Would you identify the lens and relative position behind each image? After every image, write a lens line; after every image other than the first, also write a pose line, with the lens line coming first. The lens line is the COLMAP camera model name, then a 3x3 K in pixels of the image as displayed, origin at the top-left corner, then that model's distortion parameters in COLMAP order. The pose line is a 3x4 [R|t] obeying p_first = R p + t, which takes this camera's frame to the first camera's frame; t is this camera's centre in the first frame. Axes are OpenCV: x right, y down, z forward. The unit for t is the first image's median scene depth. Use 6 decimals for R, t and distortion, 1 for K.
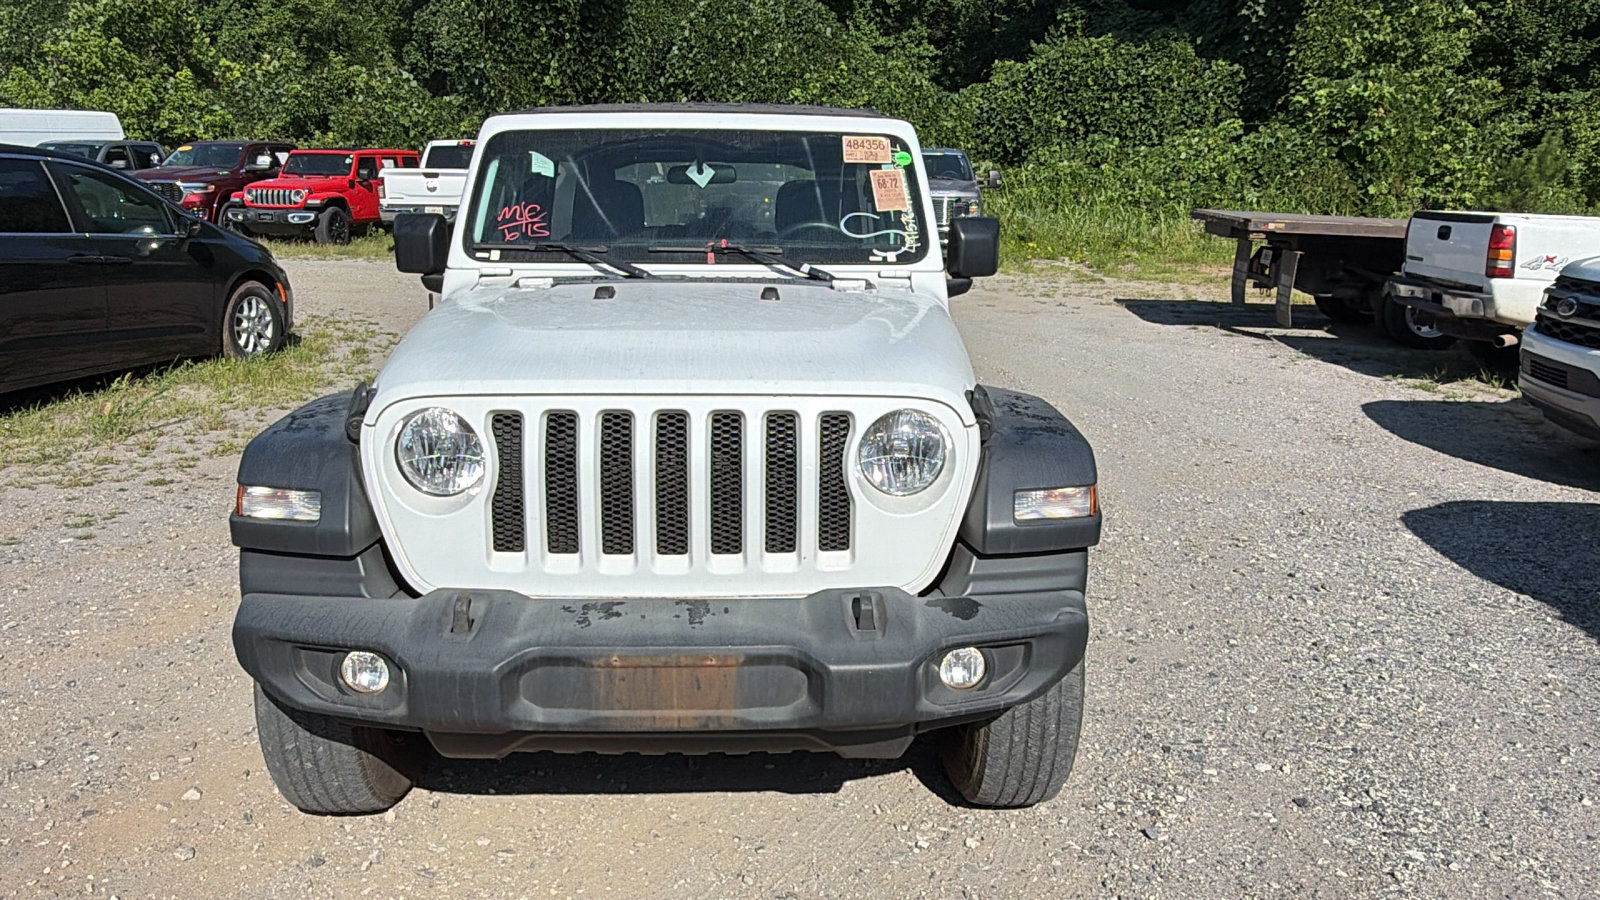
lens RADIAL K [[1189.2, 0, 806.6], [0, 1189.2, 447.6], [0, 0, 1]] dist [0.003537, -0.000022]
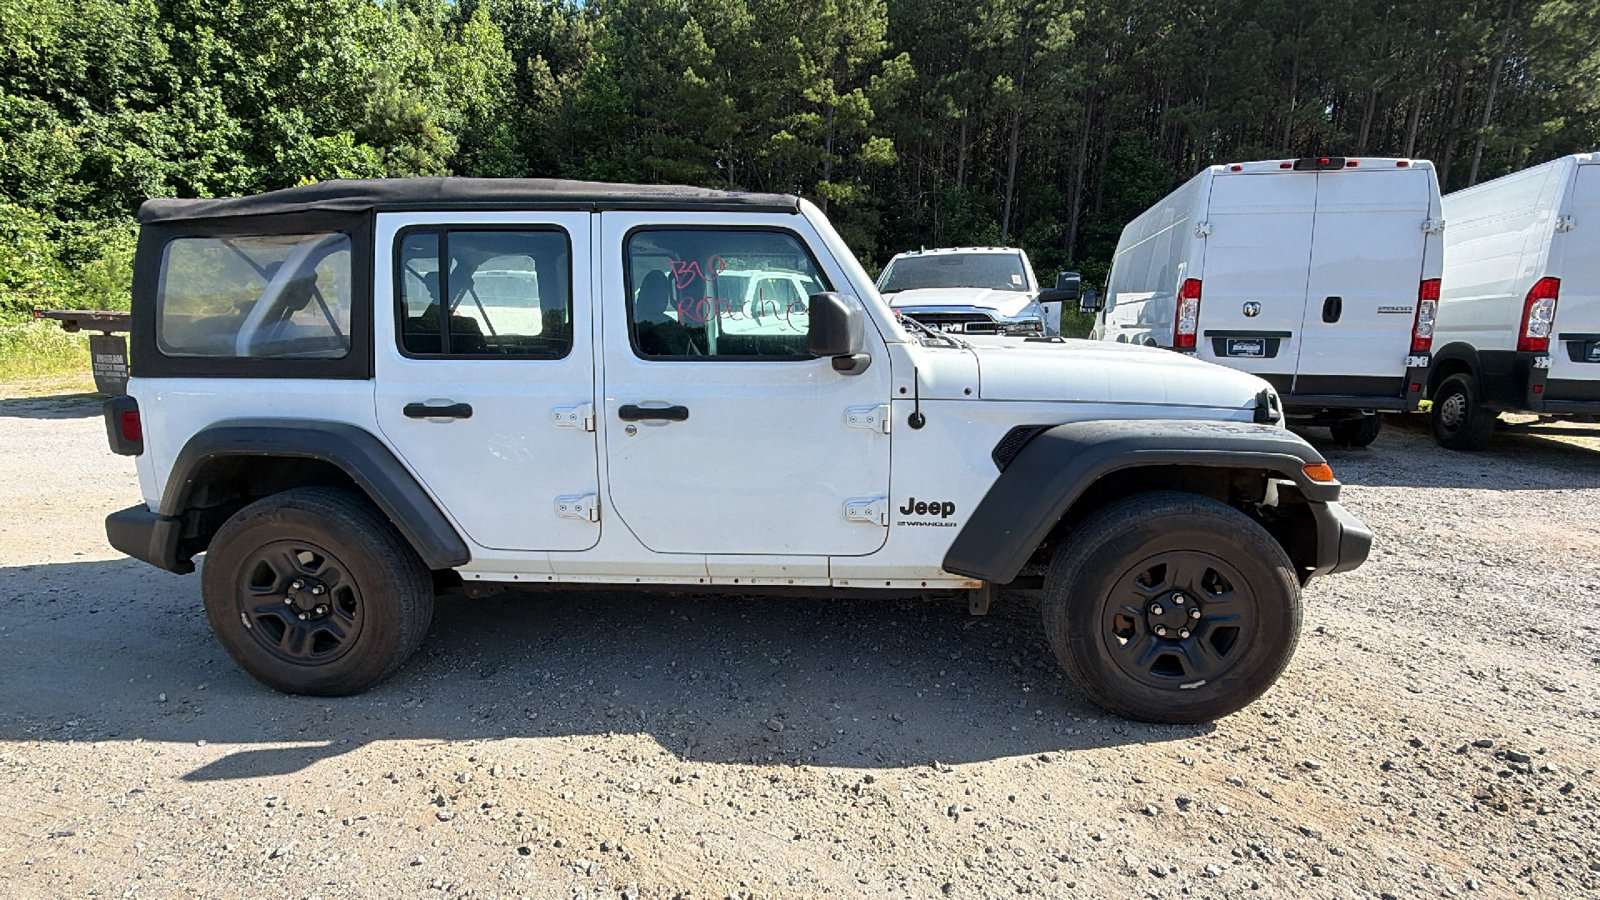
lens RADIAL K [[760.9, 0, 800.0], [0, 760.9, 450.0], [0, 0, 1]] dist [0.000107, -0.000882]
pose [[0.130748, -0.201582, 0.970706, -1.035390], [0.215693, 0.961442, 0.170606, -0.202309], [-0.967668, 0.187068, 0.169186, 1.029713]]
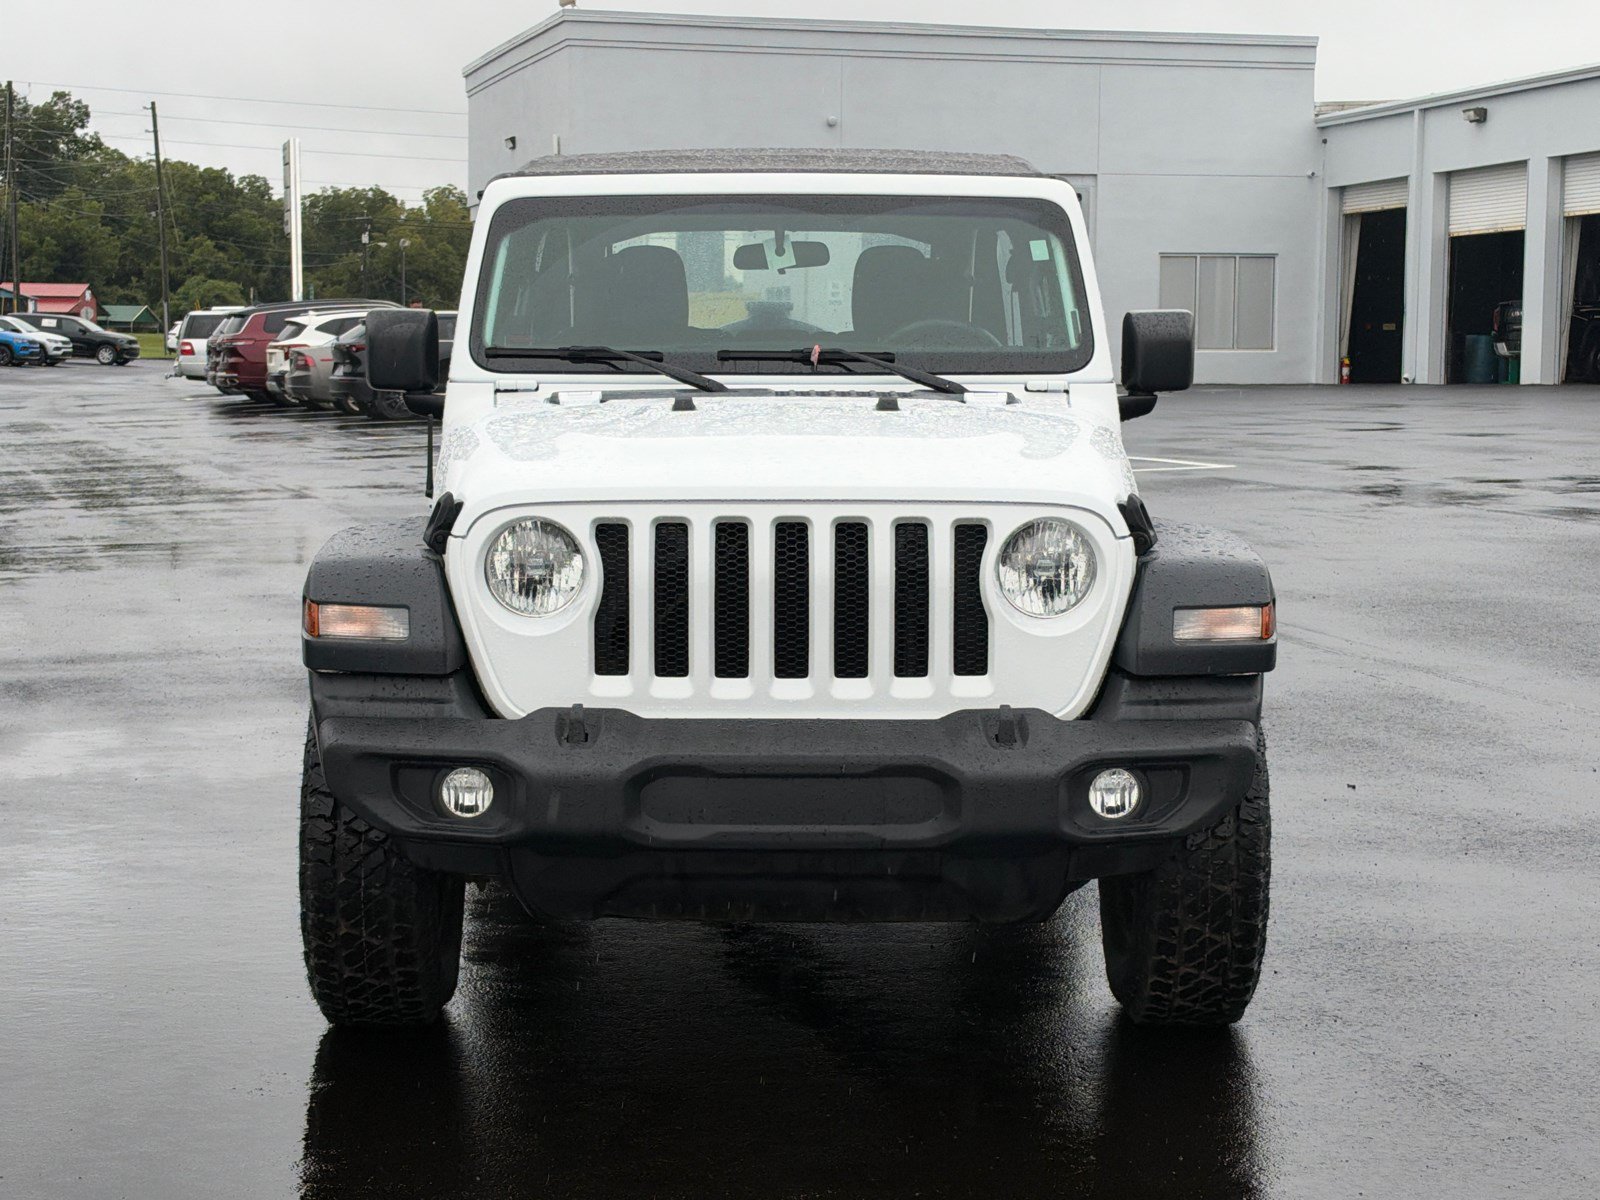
lens RADIAL K [[2800.2, 0, 800.0], [0, 2800.2, 600.0], [0, 0, 1]] dist [0.265765, -0.239073]
pose [[0.999544, -0.002999, -0.030036, -0.029294], [0.000159, 0.995561, -0.094120, 0.160675], [0.030185, 0.094072, 0.995108, -0.782778]]
